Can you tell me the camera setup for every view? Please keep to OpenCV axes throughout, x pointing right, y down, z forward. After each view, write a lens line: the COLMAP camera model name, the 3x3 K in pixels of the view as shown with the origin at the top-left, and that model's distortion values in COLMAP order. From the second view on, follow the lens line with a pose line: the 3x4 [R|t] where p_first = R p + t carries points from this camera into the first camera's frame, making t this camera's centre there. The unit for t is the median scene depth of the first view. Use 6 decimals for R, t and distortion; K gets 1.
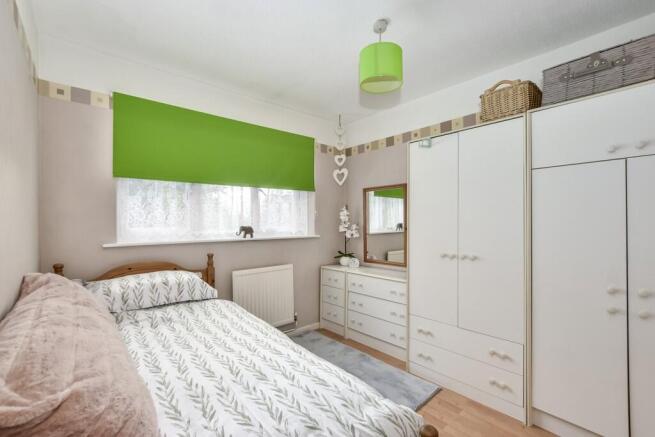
lens RADIAL K [[287.9, 0, 326.1], [0, 287.9, 221.4], [0, 0, 1]] dist [-0.010417, 0.002184]
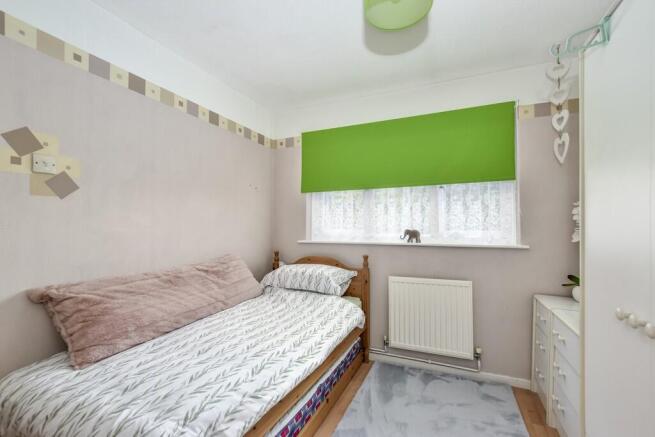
lens RADIAL K [[287.9, 0, 326.7], [0, 287.9, 220.1], [0, 0, 1]] dist [-0.010417, 0.002184]
pose [[0.431070, -0.013053, -0.902224, 0.423342], [0.001898, 0.999906, -0.013560, -0.001876], [0.902316, 0.004133, 0.431055, 0.358863]]
